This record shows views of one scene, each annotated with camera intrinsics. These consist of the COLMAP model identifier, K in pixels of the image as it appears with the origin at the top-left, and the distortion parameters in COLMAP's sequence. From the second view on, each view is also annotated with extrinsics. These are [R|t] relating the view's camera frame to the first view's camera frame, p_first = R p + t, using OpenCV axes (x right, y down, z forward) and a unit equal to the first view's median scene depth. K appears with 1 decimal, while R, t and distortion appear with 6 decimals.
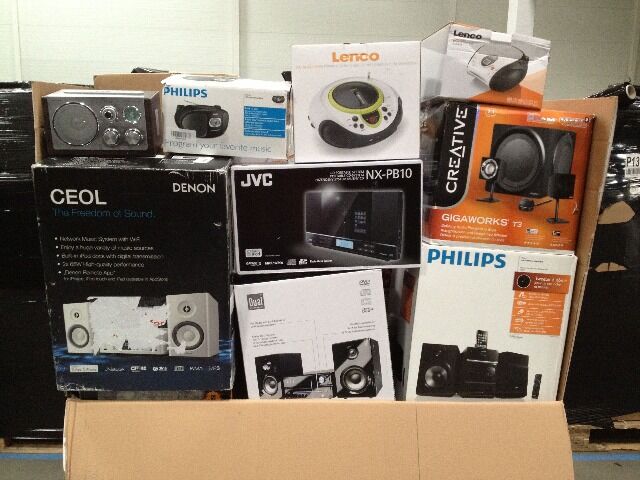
lens RADIAL K [[584.8, 0, 320.0], [0, 584.8, 240.0], [0, 0, 1]] dist [0.207398, -0.453525]
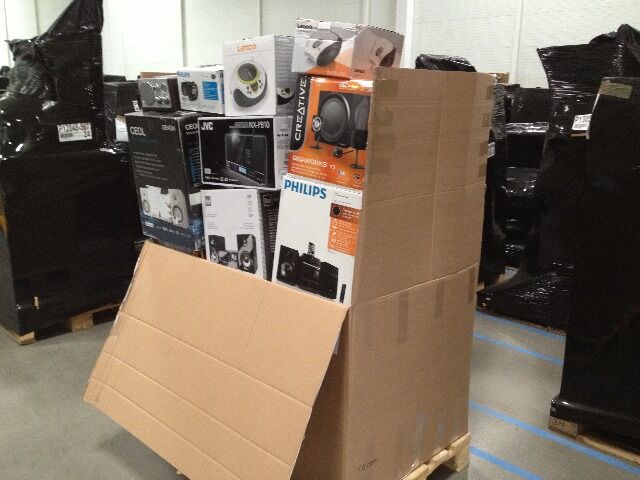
lens RADIAL K [[584.8, 0, 320.0], [0, 584.8, 240.0], [0, 0, 1]] dist [0.207398, -0.453525]
pose [[0.693647, 0.157286, -0.702933, 1.299063], [-0.139901, 0.986703, 0.082729, 0.031523], [0.706598, 0.040956, 0.706429, 0.052397]]
